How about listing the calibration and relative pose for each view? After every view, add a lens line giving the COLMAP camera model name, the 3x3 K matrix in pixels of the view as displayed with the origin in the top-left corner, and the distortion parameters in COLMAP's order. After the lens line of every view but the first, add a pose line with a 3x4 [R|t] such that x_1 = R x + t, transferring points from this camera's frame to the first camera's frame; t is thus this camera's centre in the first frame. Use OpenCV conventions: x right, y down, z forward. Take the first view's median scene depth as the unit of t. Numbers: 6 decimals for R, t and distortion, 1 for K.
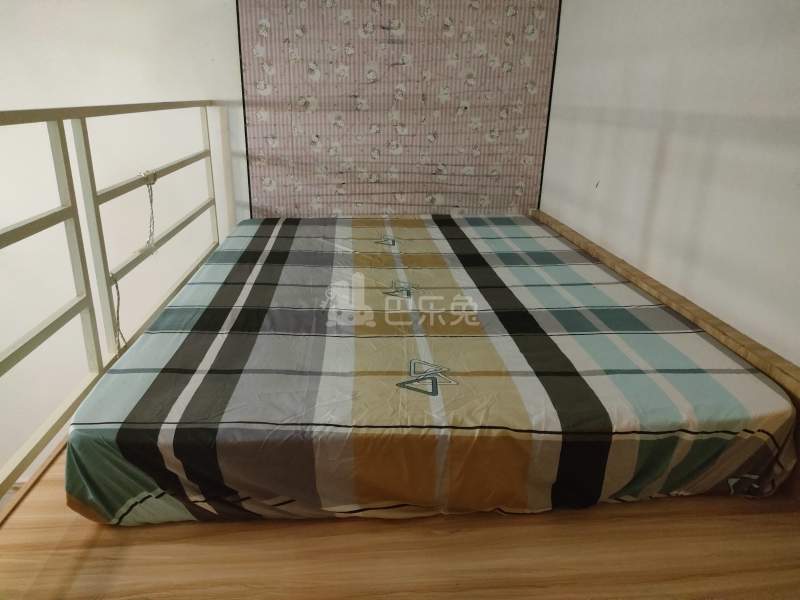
lens RADIAL K [[595.9, 0, 394.5], [0, 595.9, 303.7], [0, 0, 1]] dist [0.049417, 0.001478]
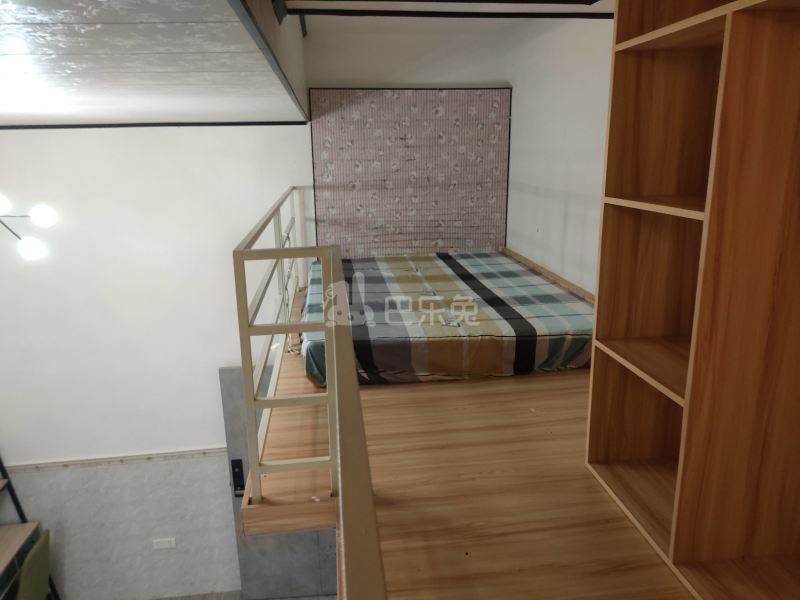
lens RADIAL K [[595.9, 0, 403.1], [0, 595.9, 297.1], [0, 0, 1]] dist [0.049417, 0.001478]
pose [[0.997904, -0.042044, 0.049187, -0.121587], [0.046371, 0.994823, -0.090430, 0.114995], [-0.045131, 0.092522, 0.994687, -0.596798]]
